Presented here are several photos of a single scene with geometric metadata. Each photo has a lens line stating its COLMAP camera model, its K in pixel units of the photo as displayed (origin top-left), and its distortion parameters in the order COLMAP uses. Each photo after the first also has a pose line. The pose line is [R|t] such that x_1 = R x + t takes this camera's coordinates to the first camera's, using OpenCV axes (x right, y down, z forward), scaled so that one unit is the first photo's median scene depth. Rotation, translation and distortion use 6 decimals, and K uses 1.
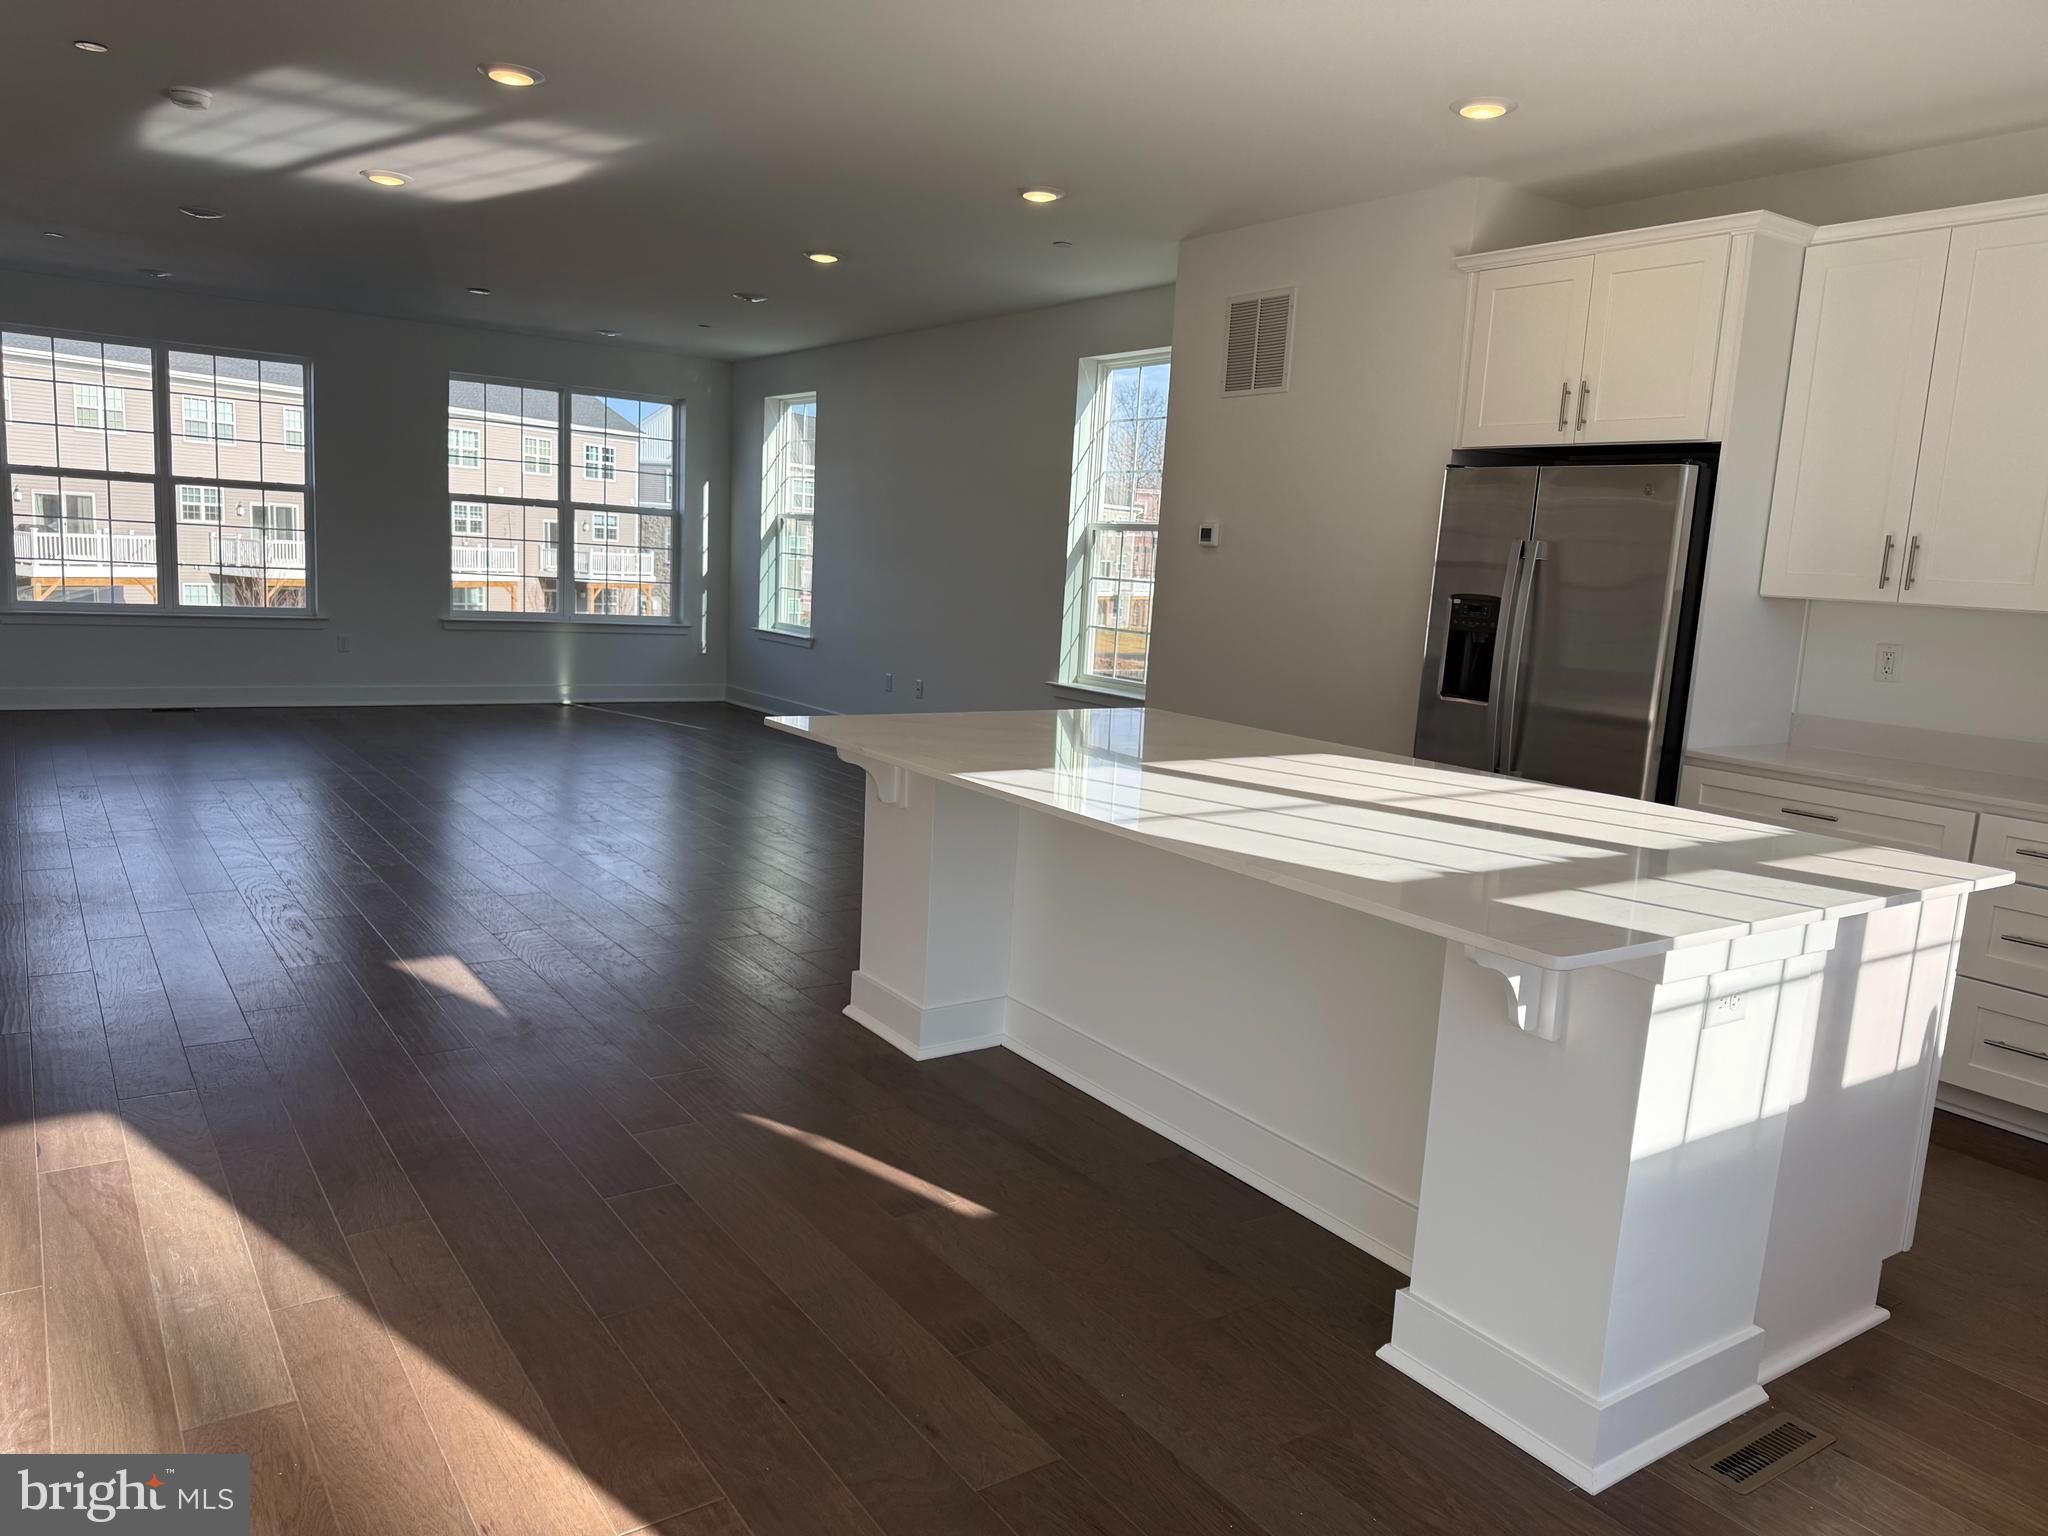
lens RADIAL K [[1429.5, 0, 1024.0], [0, 1429.5, 768.0], [0, 0, 1]] dist [0.001044, -0.000346]
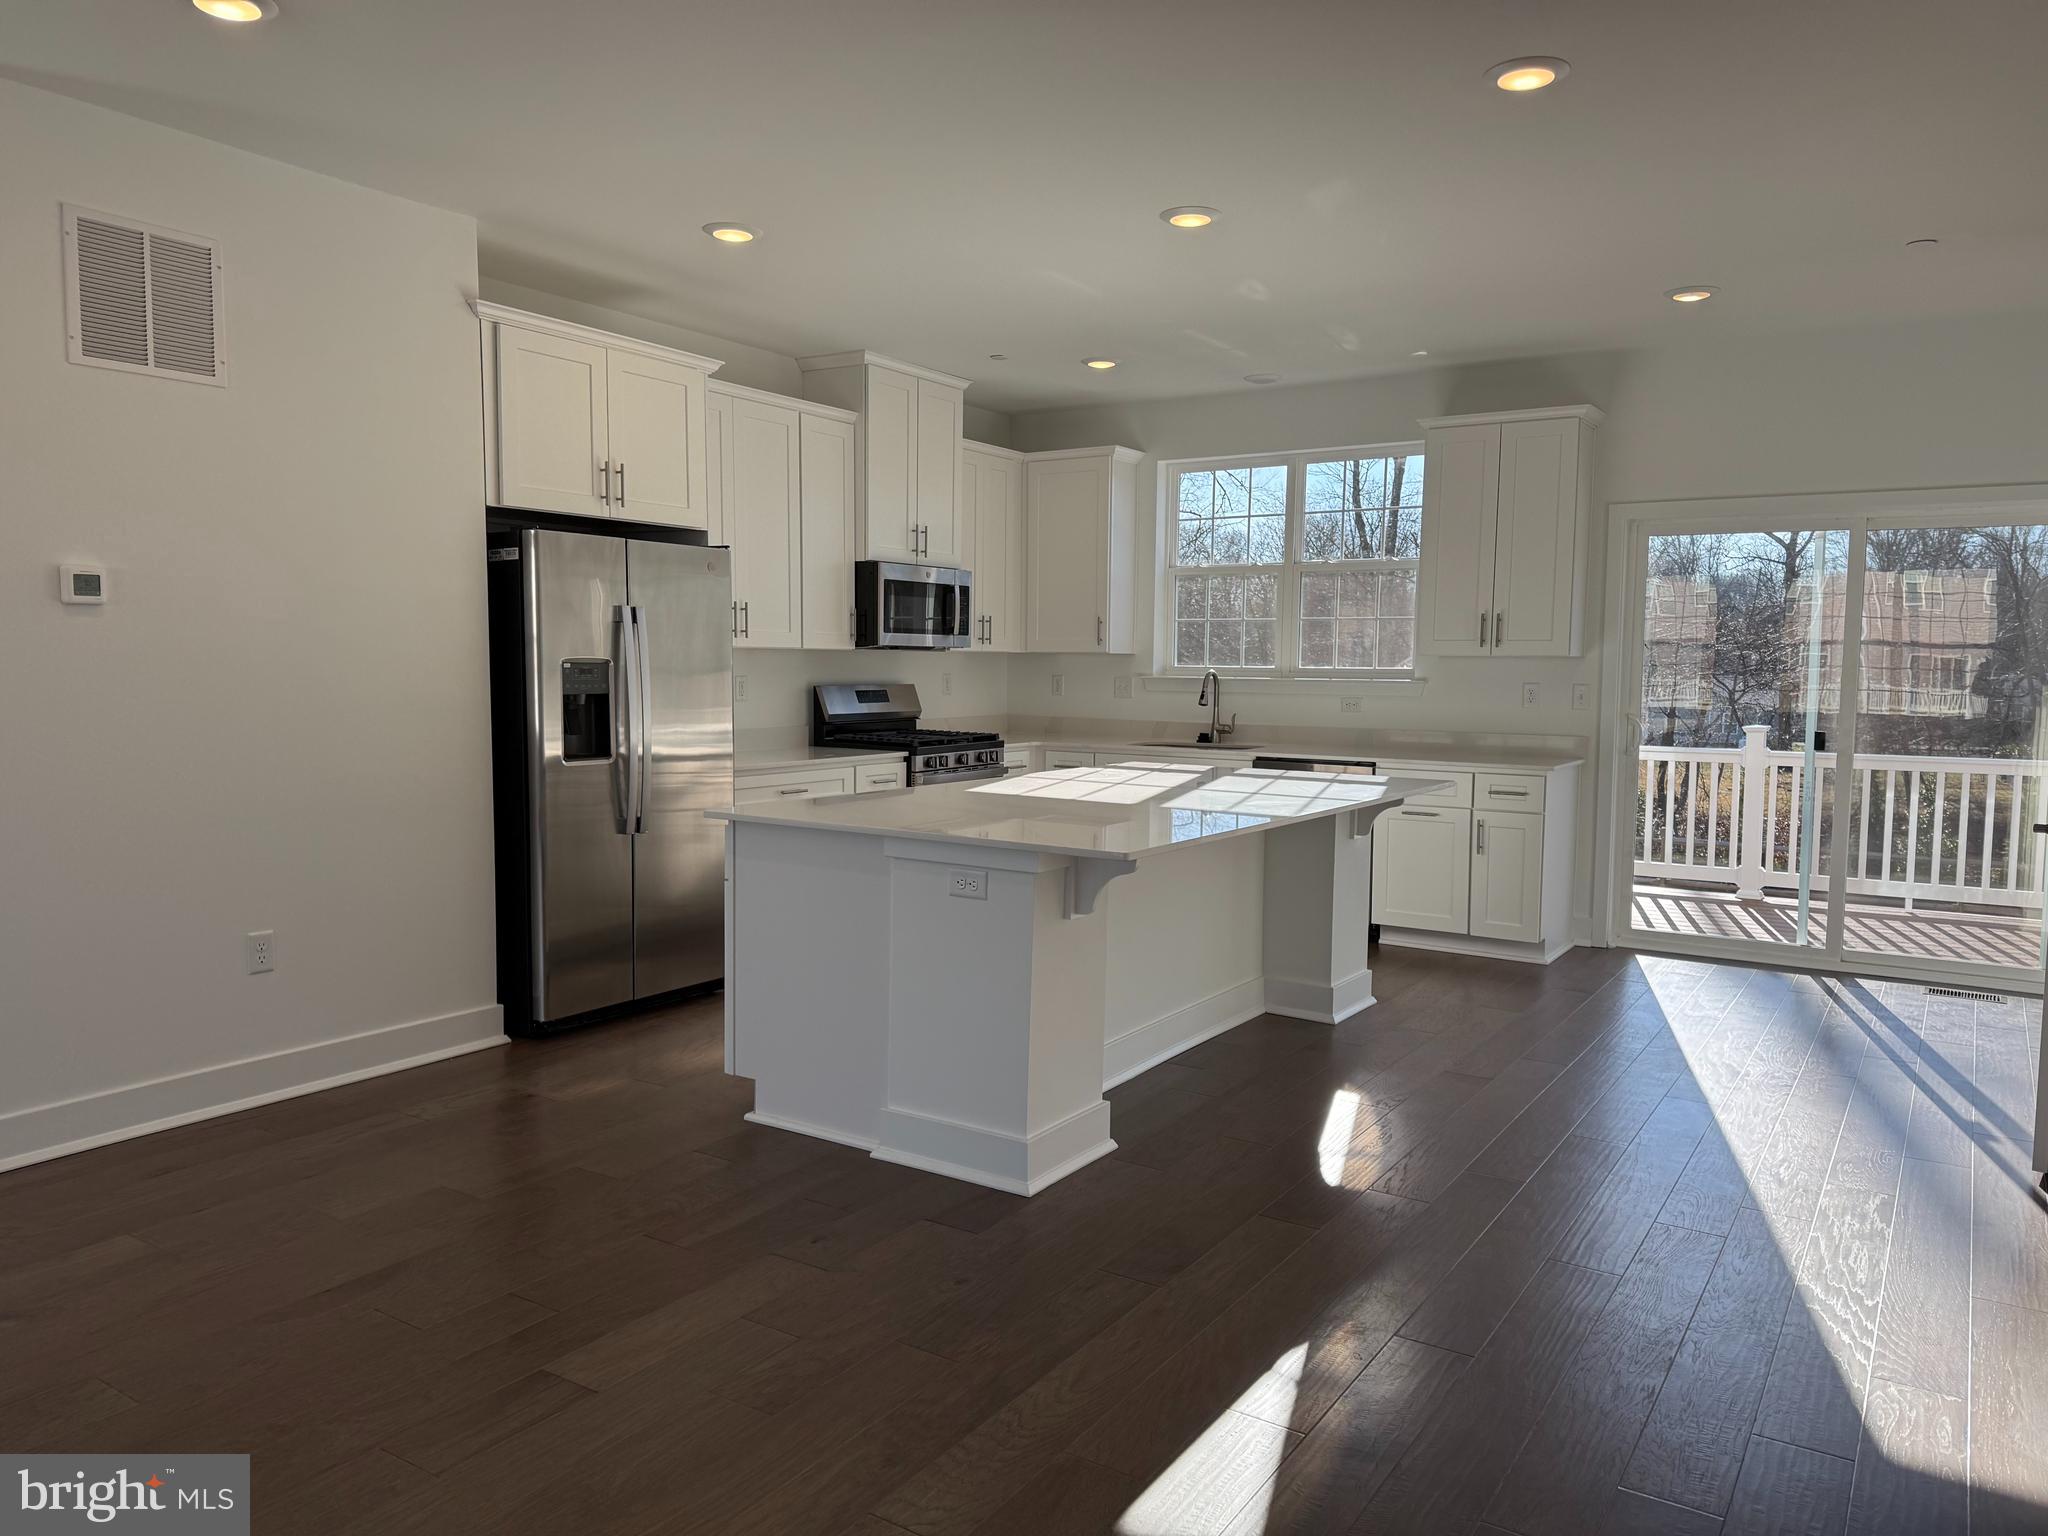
lens RADIAL K [[1429.5, 0, 1024.0], [0, 1429.5, 768.0], [0, 0, 1]] dist [0.001044, -0.000346]
pose [[-0.367300, -0.126011, 0.921527, -0.741173], [0.109213, 0.978083, 0.177274, -0.189646], [-0.923668, 0.165755, -0.345488, 1.069484]]
